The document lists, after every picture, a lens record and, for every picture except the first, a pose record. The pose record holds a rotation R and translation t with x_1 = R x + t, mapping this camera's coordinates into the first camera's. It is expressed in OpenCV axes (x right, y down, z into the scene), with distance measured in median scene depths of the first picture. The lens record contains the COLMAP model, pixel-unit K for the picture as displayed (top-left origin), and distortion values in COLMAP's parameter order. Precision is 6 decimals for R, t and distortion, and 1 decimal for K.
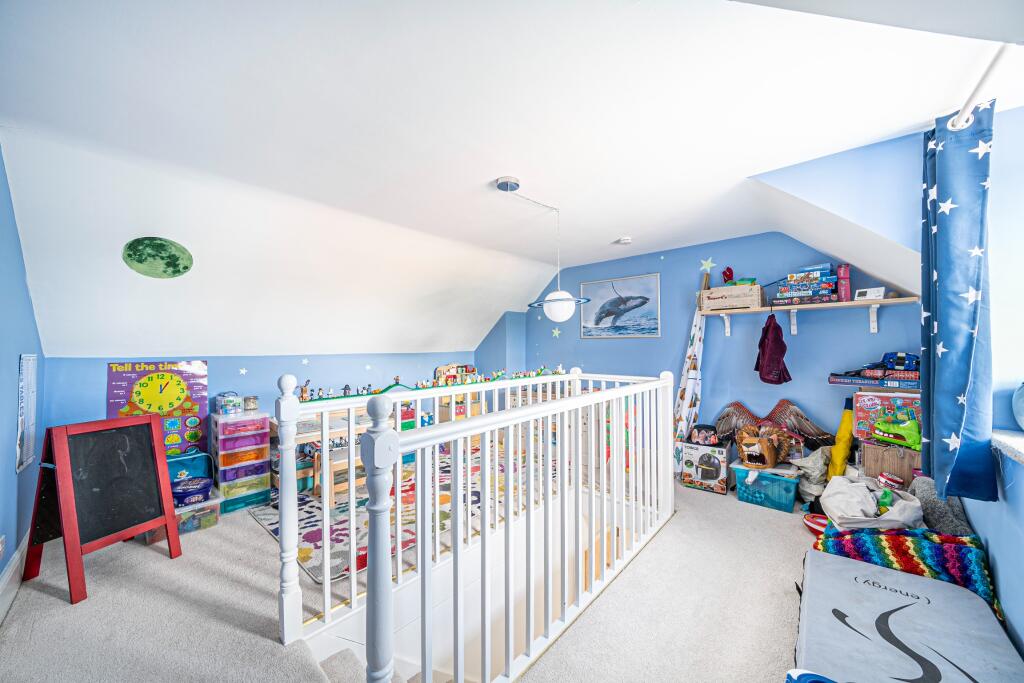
lens RADIAL K [[353.3, 0, 510.9], [0, 353.3, 339.0], [0, 0, 1]] dist [-0.021082, 0.000992]
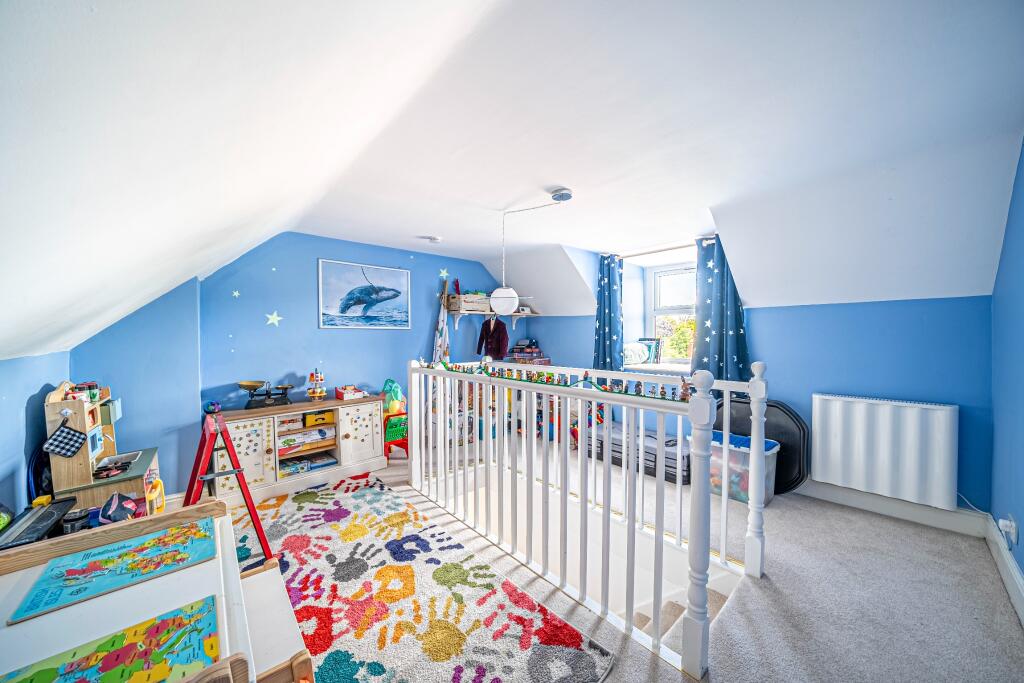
lens RADIAL K [[353.3, 0, 511.2], [0, 353.3, 341.2], [0, 0, 1]] dist [-0.021082, 0.000992]
pose [[0.099528, -0.014465, 0.994930, -0.643874], [-0.014749, 0.999763, 0.016011, 0.010068], [-0.994925, -0.016267, 0.099291, 0.576098]]
